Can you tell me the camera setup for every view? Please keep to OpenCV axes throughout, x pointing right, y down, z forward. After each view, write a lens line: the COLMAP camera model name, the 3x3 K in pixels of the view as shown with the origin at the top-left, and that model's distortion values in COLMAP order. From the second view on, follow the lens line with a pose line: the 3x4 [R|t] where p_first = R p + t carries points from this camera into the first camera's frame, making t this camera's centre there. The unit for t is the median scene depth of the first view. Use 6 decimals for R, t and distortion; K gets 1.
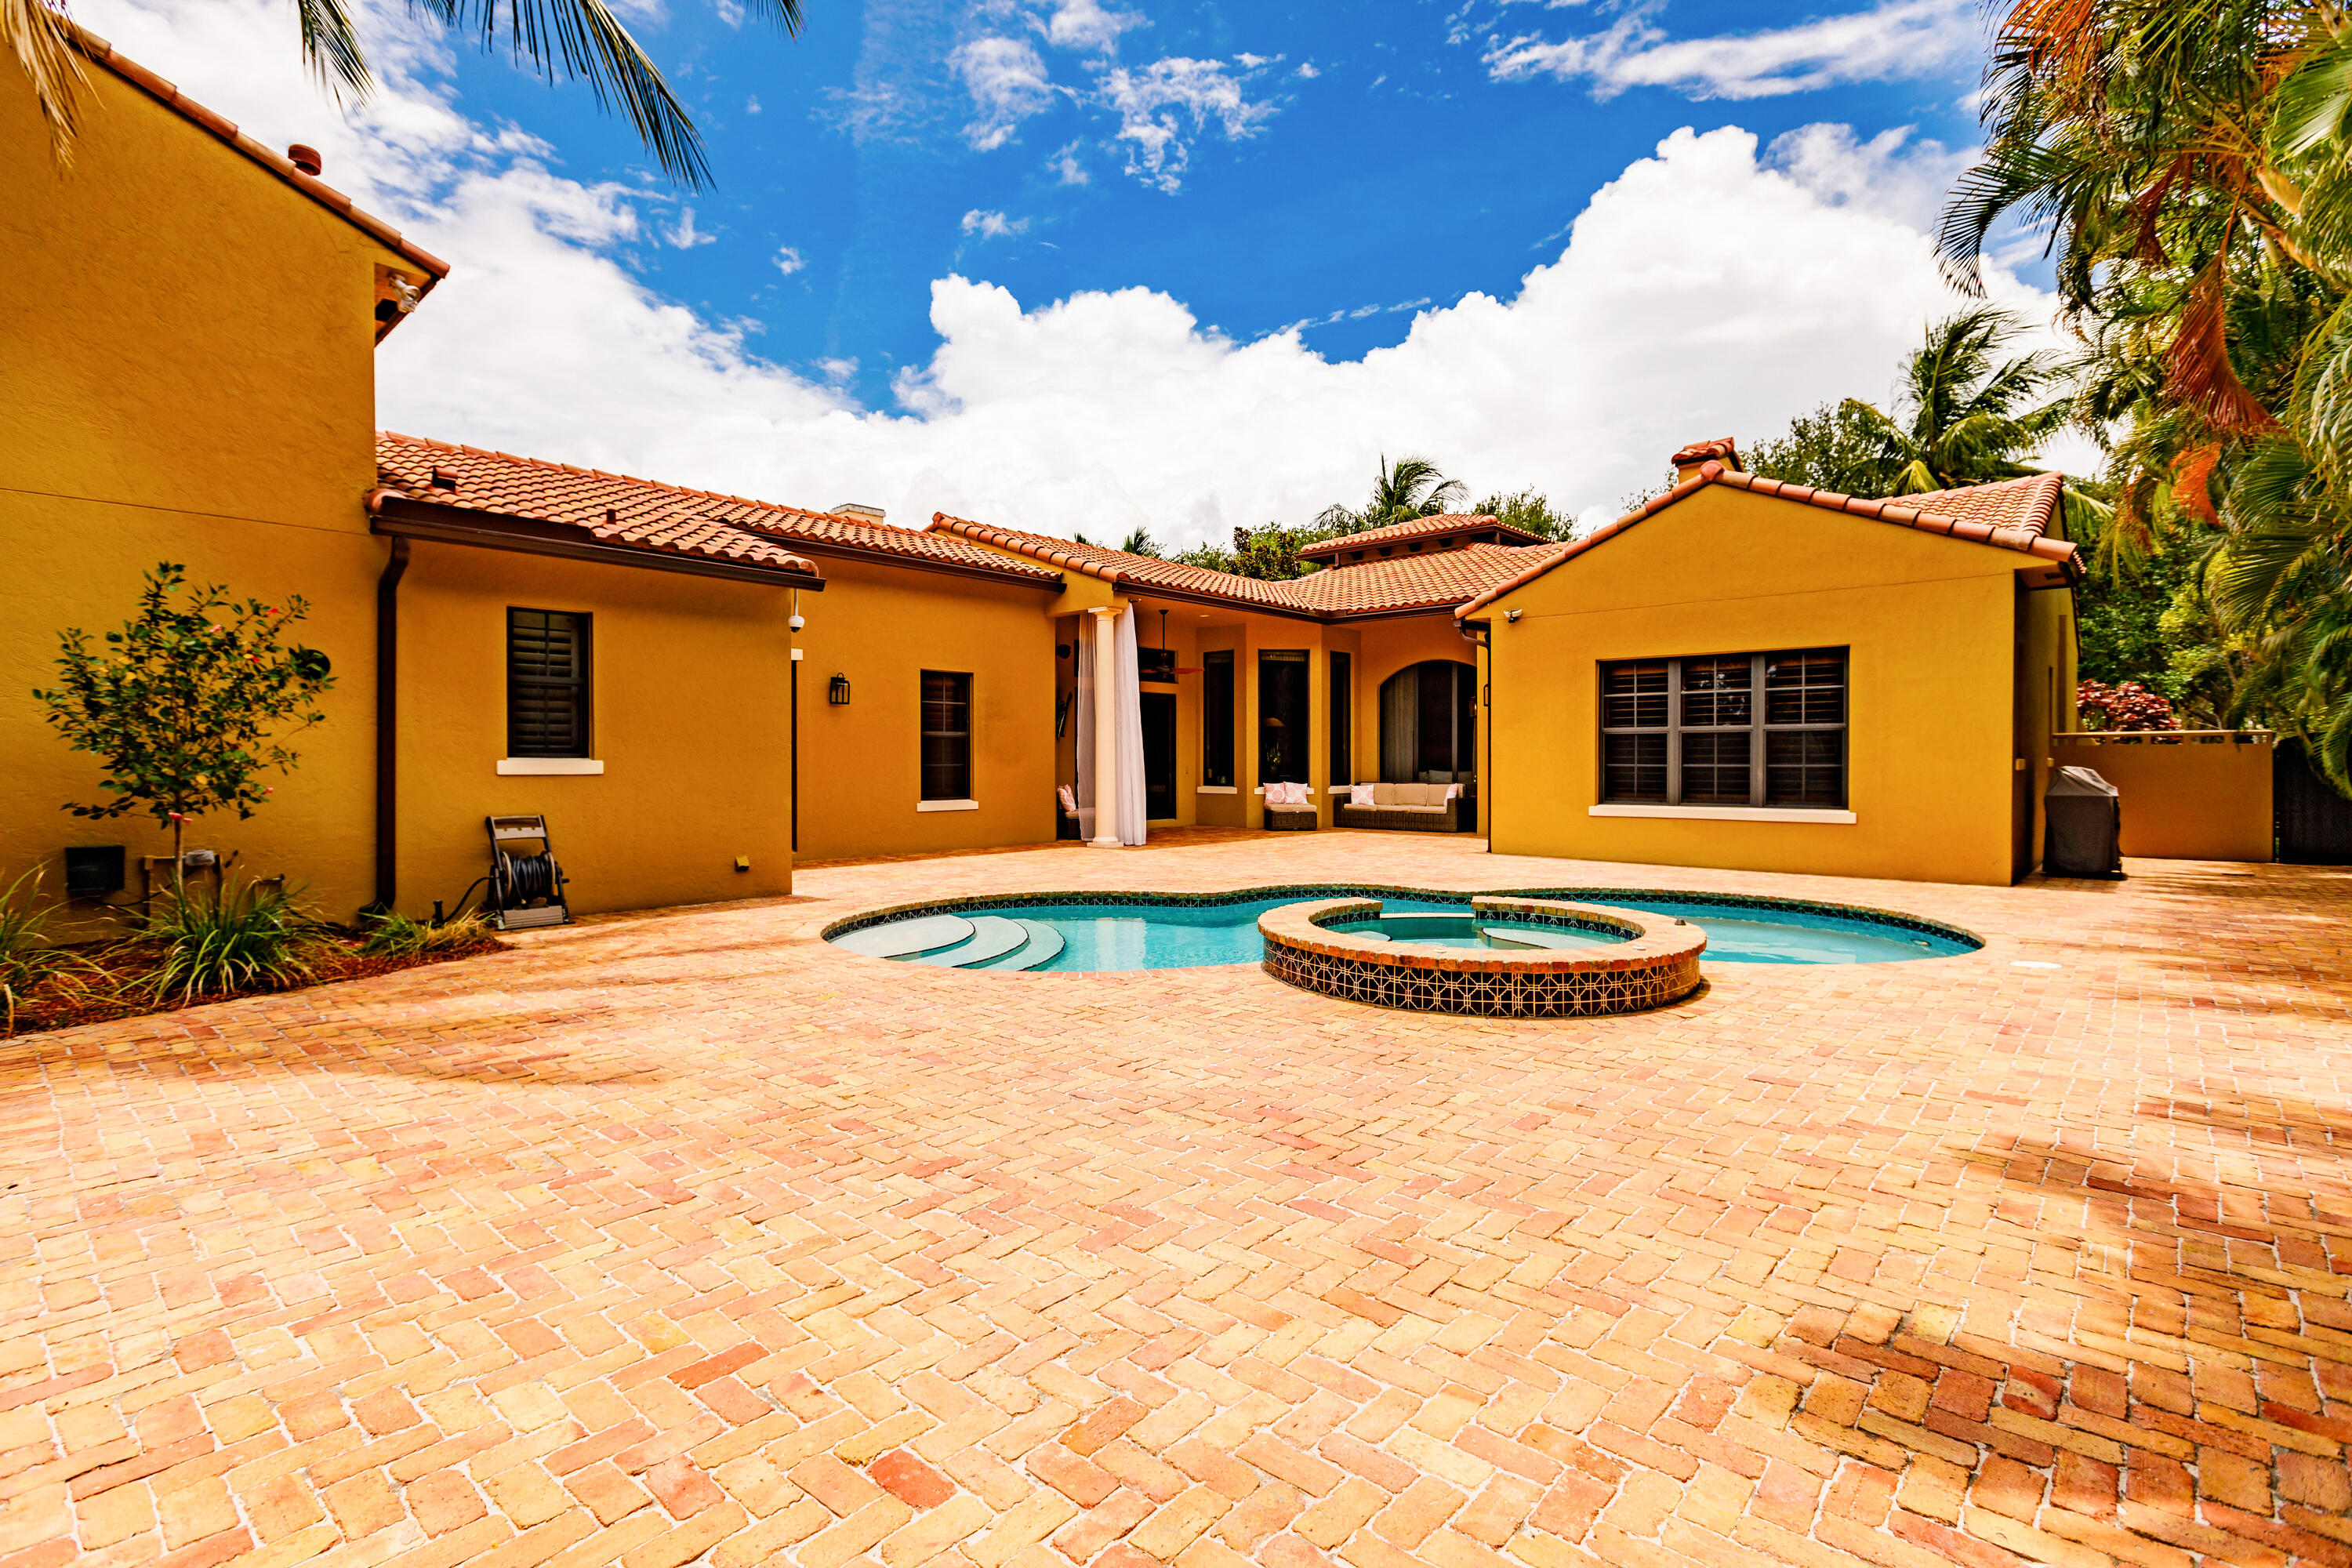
lens RADIAL K [[1088.9, 0, 1176.0], [0, 1088.9, 784.0], [0, 0, 1]] dist [0.000825, 0.000285]
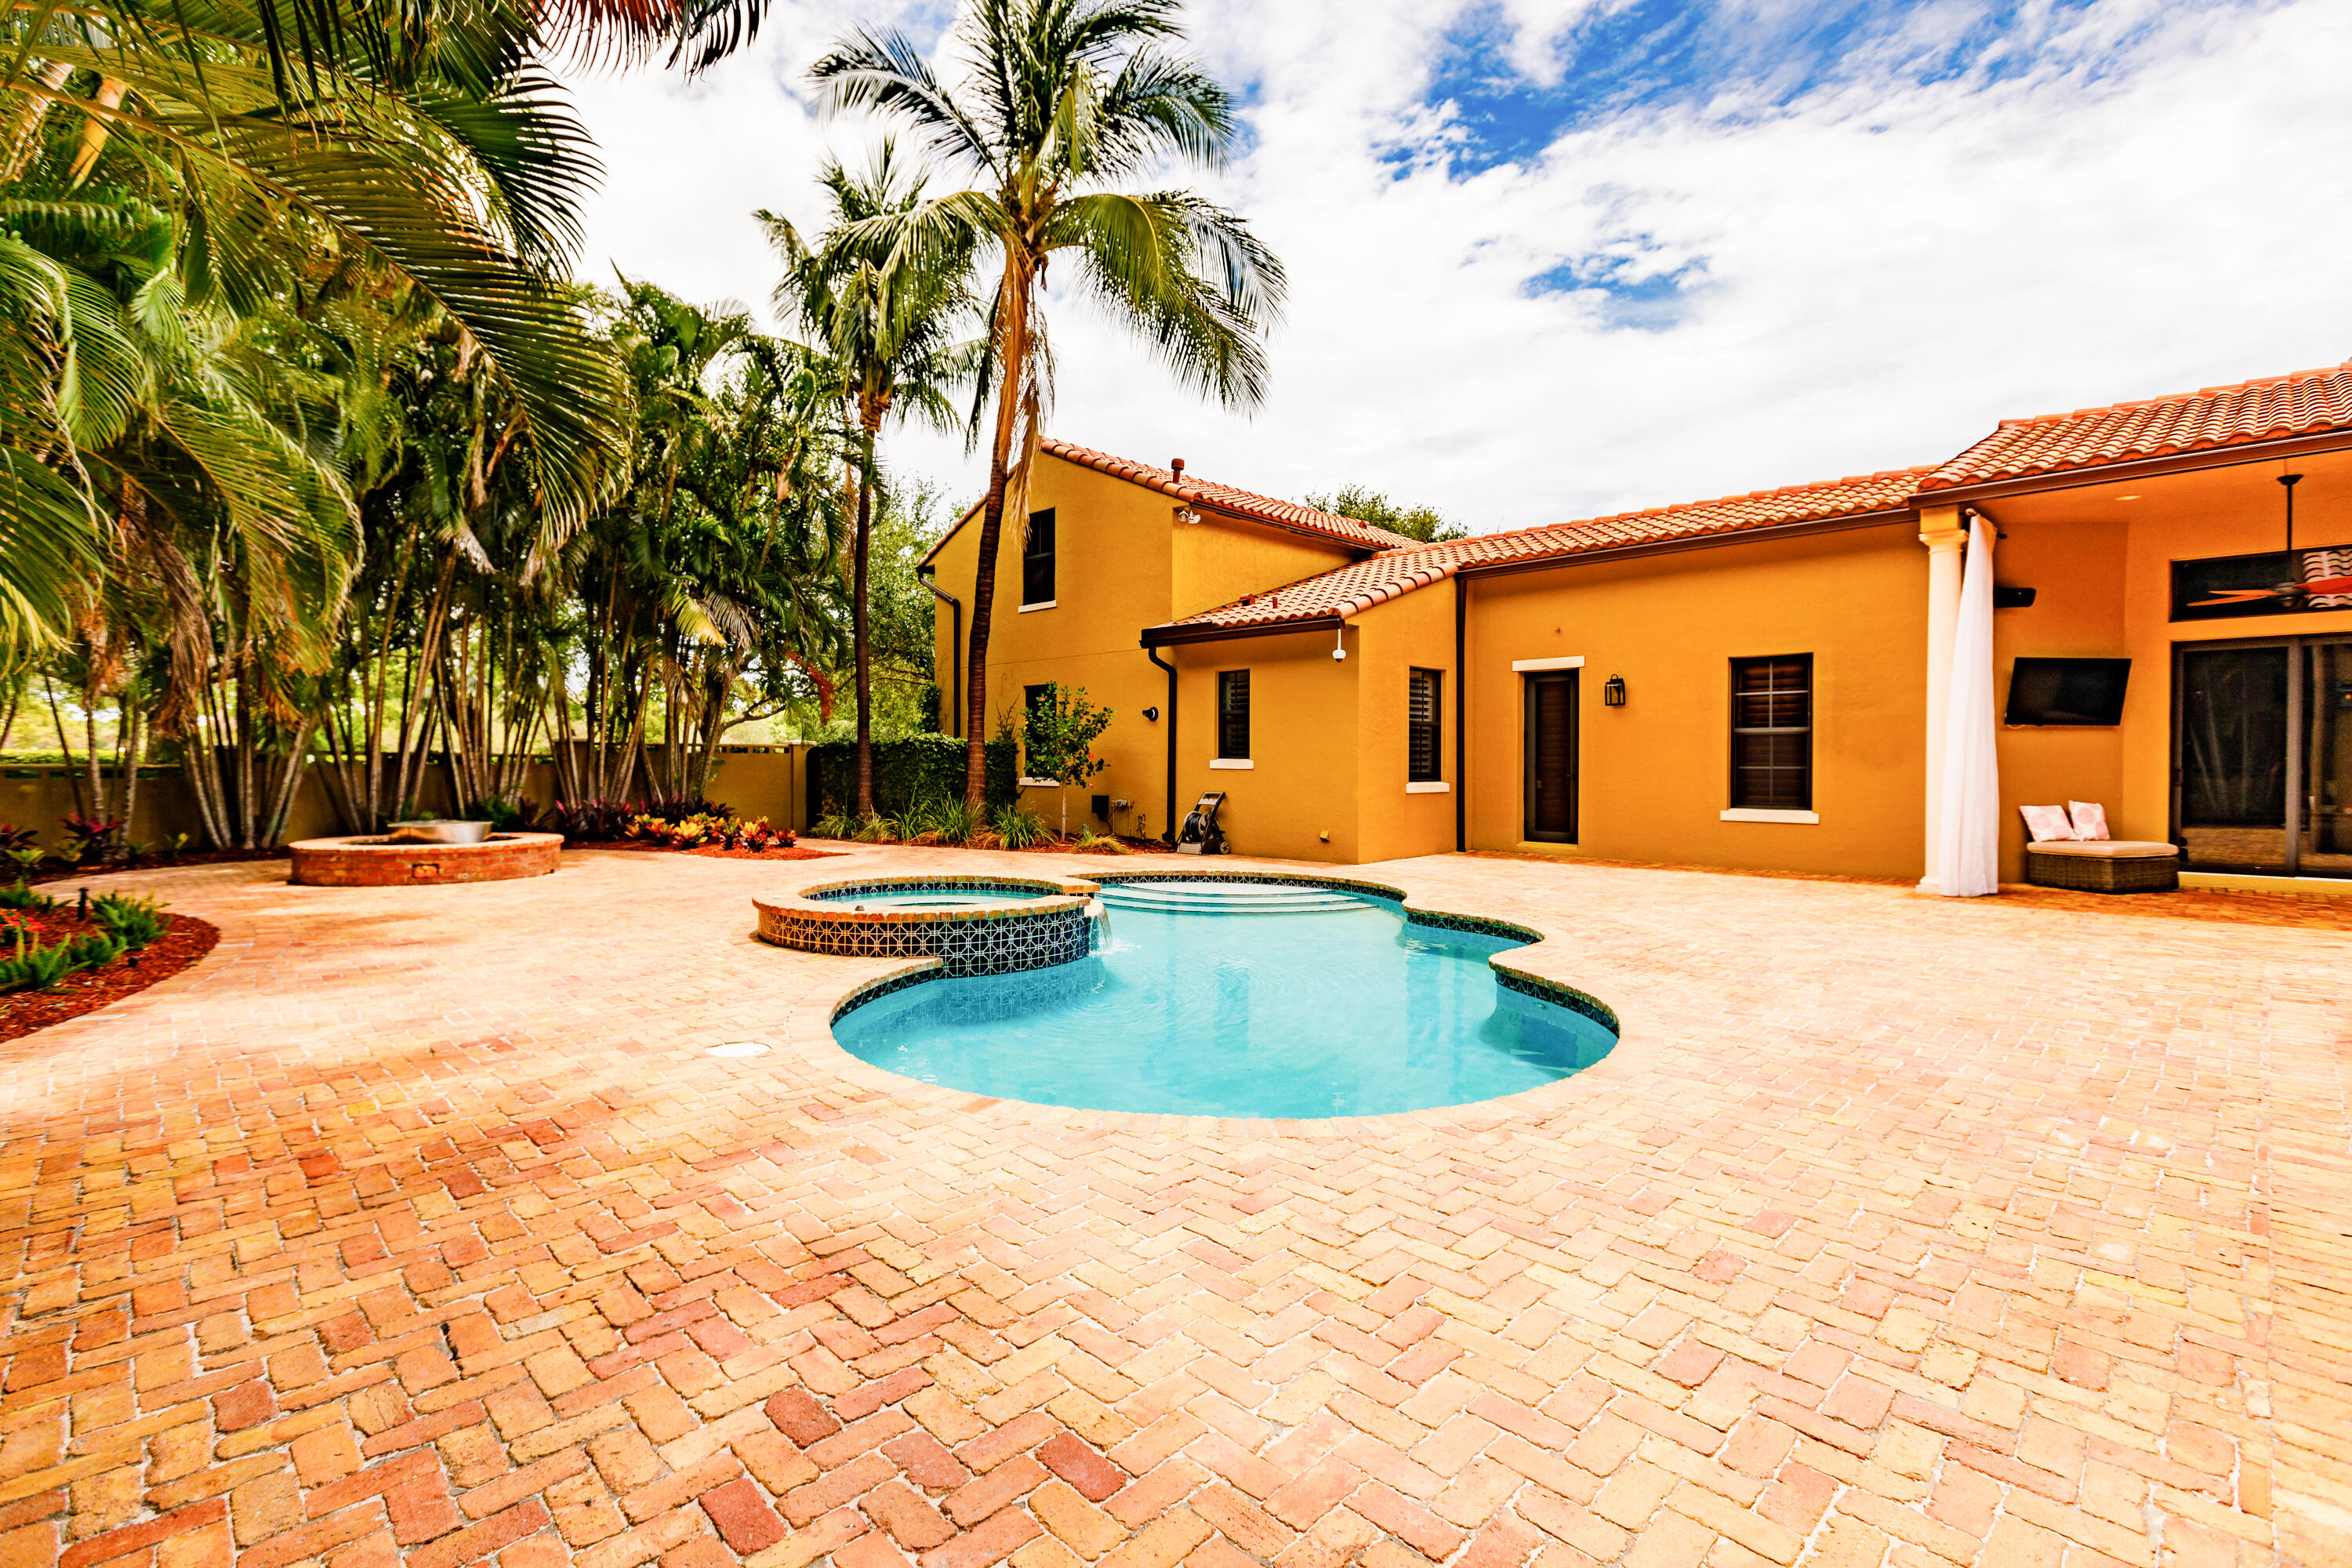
lens RADIAL K [[1087.0, 0, 1176.0], [0, 1087.0, 784.0], [0, 0, 1]] dist [-0.010669, -0.000139]
pose [[-0.050304, 0.015825, -0.998609, 0.493548], [-0.021047, 0.999636, 0.016902, -0.006379], [0.998512, 0.021868, -0.049952, 0.444668]]
